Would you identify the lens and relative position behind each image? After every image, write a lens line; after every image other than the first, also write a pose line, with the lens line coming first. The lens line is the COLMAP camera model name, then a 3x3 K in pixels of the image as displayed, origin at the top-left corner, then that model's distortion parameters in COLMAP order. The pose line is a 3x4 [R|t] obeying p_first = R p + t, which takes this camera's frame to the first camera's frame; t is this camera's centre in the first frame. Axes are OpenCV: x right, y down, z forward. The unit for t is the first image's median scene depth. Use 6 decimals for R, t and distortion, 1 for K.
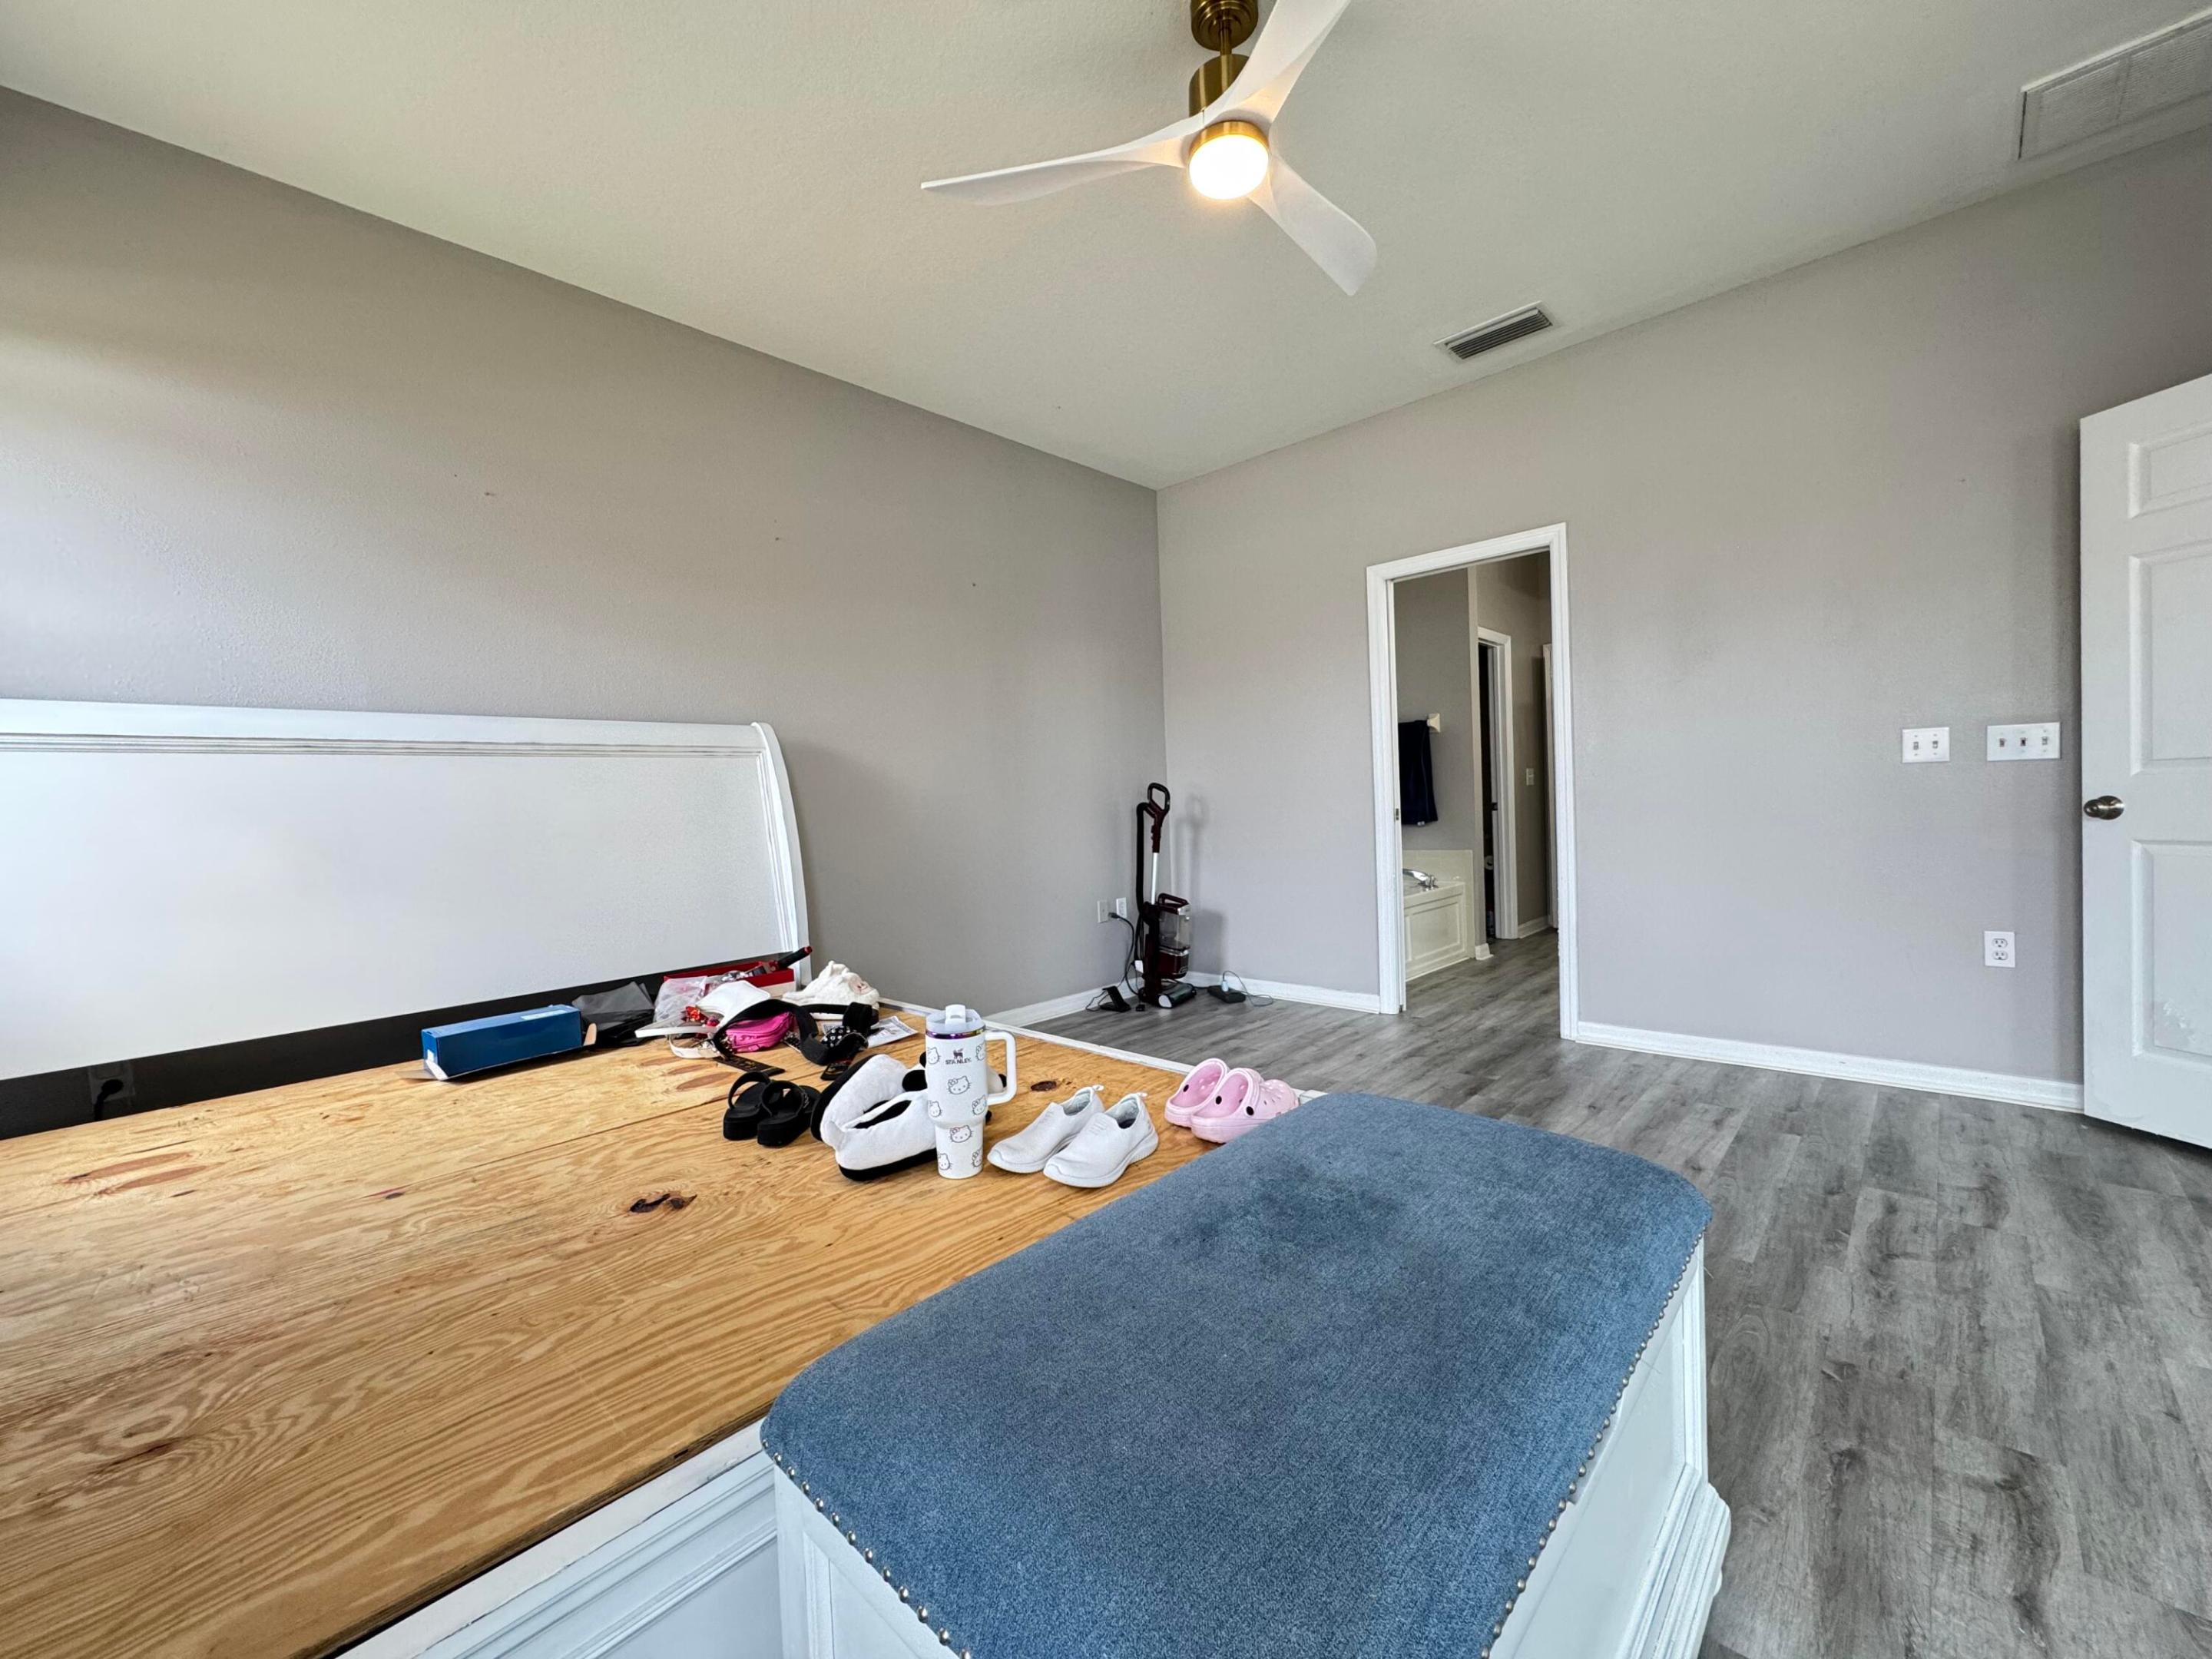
lens RADIAL K [[886.5, 0, 1103.8], [0, 886.5, 826.3], [0, 0, 1]] dist [-0.004015, 0.001057]
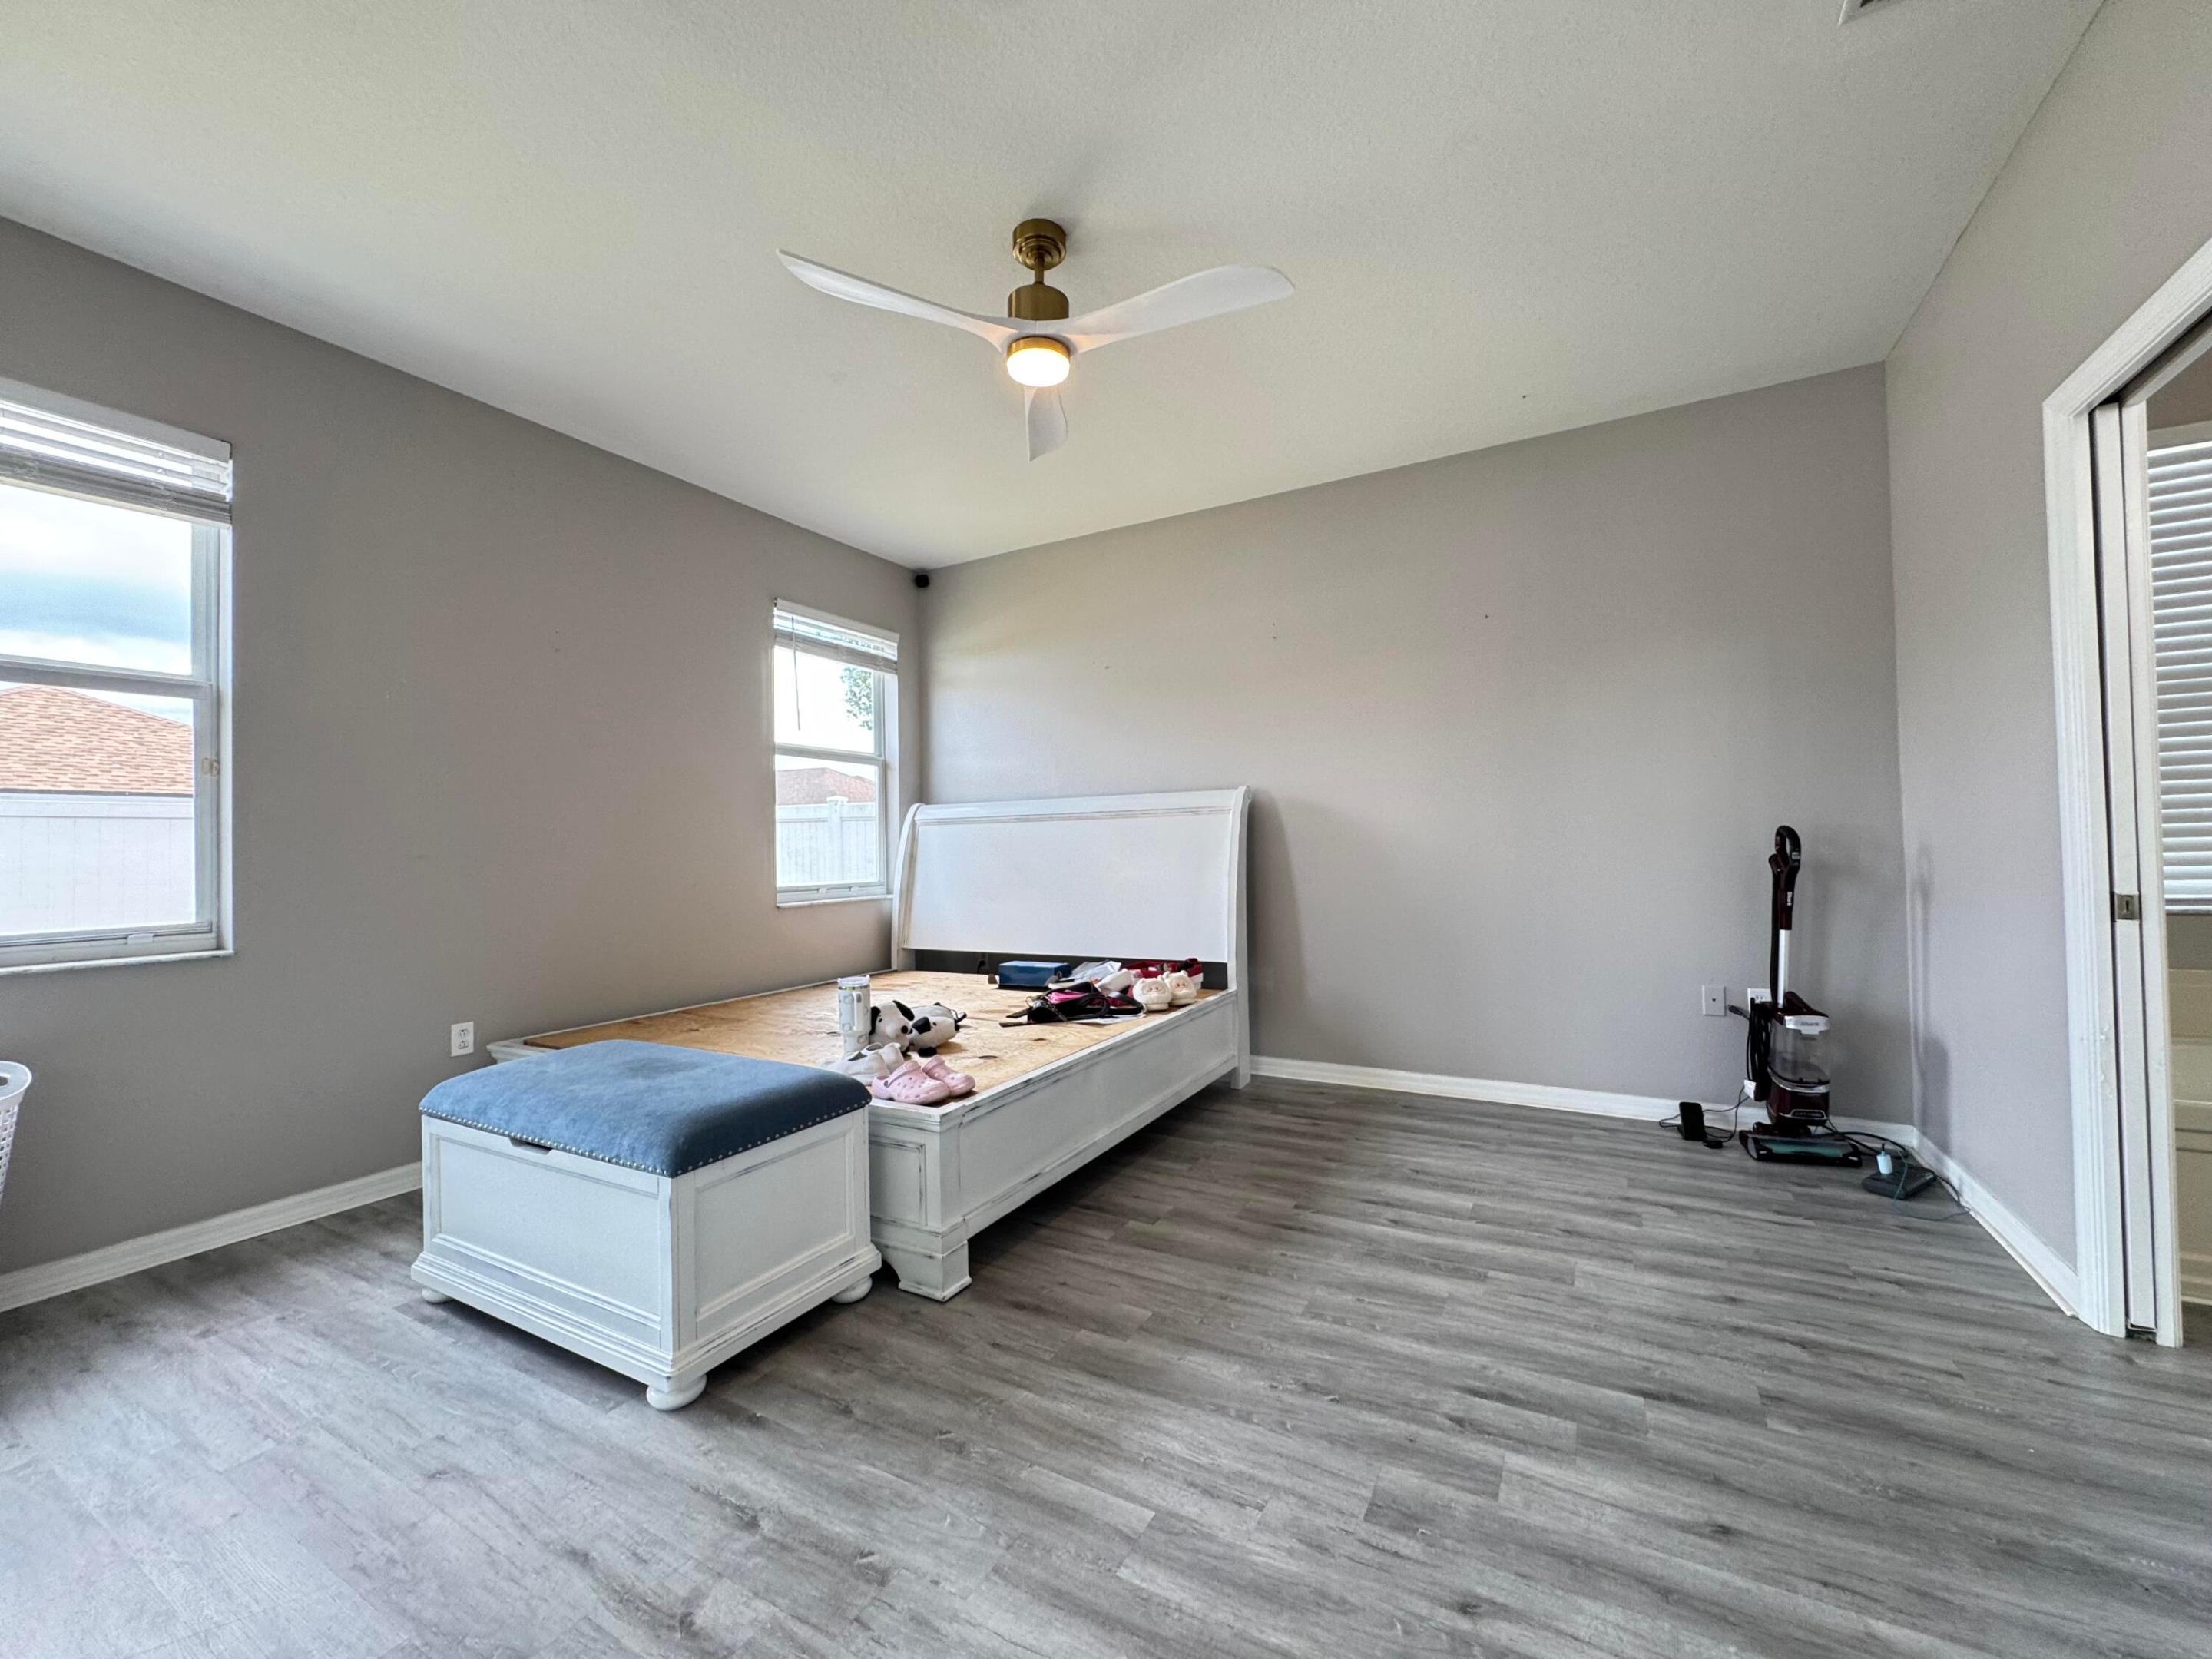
lens RADIAL K [[886.5, 0, 1103.8], [0, 886.5, 826.3], [0, 0, 1]] dist [-0.004015, 0.001057]
pose [[0.246067, 0.013128, -0.969164, 1.090183], [-0.015869, 0.999829, 0.009514, -0.087322], [0.969123, 0.013039, 0.246233, 0.624359]]
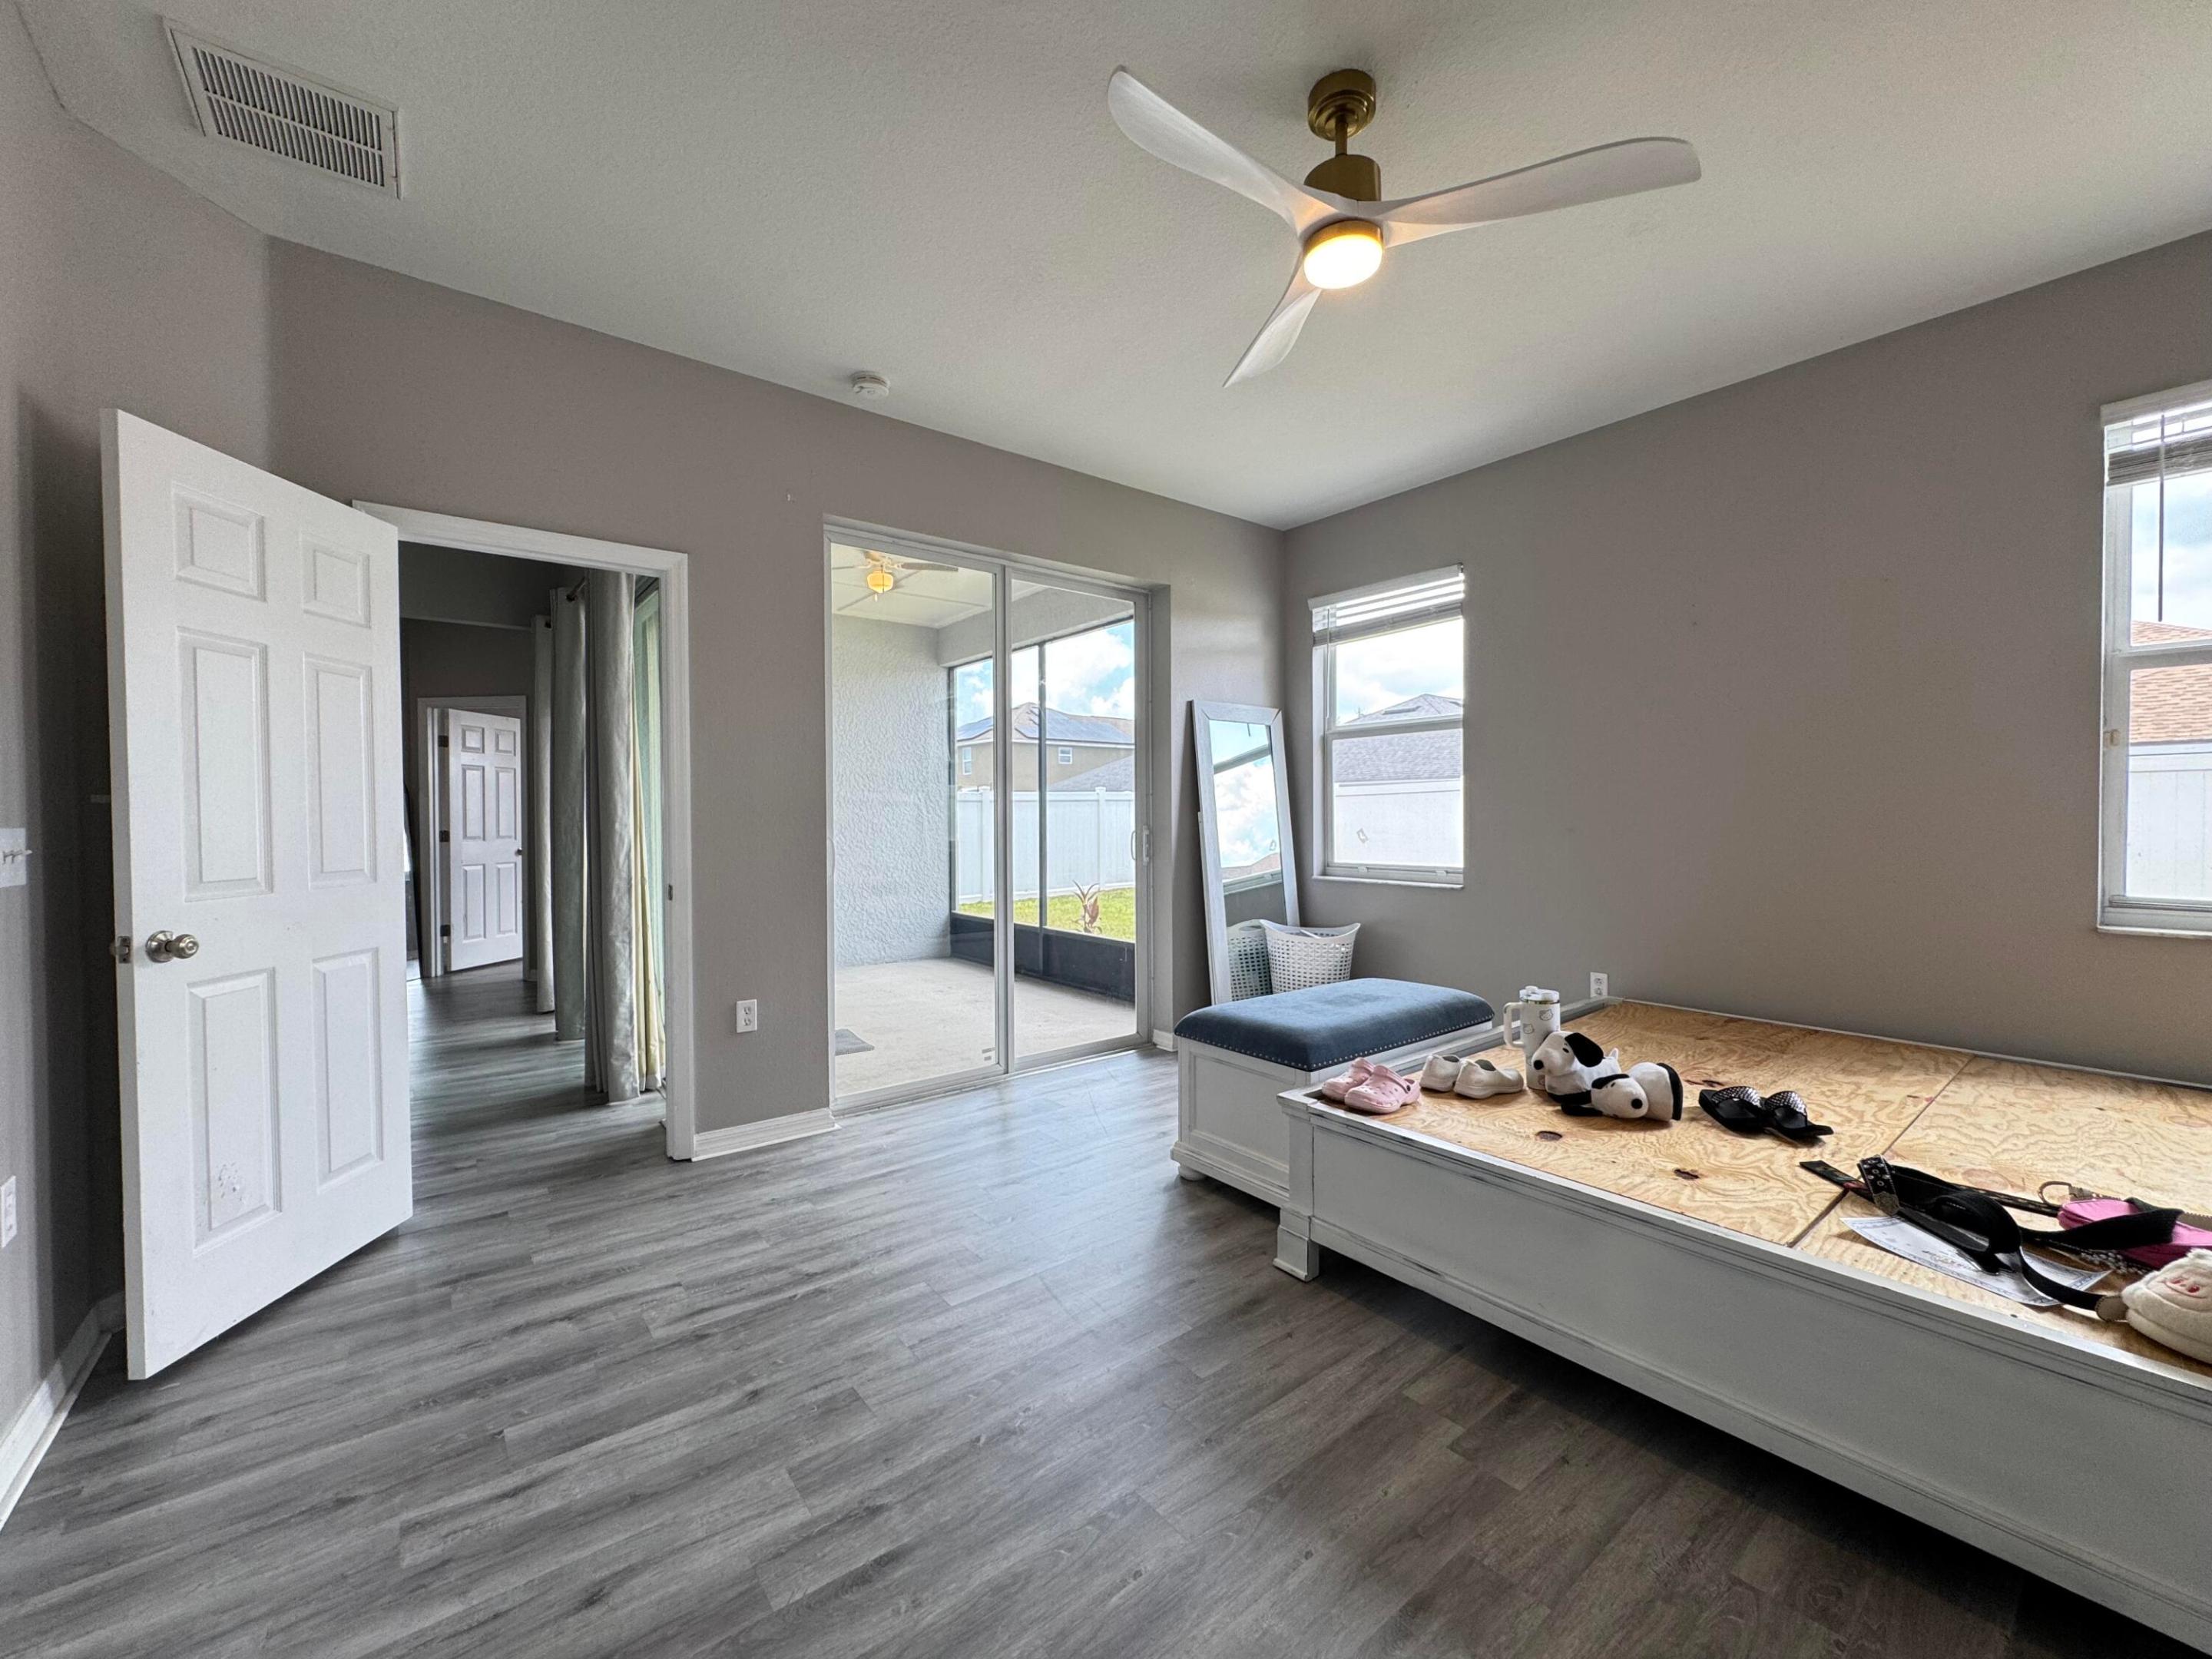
lens RADIAL K [[886.5, 0, 1103.8], [0, 886.5, 826.3], [0, 0, 1]] dist [-0.004015, 0.001057]
pose [[-0.988456, 0.040502, 0.145997, 0.229643], [0.045816, 0.998397, 0.033219, -0.112345], [-0.144418, 0.039525, -0.988727, 1.634800]]
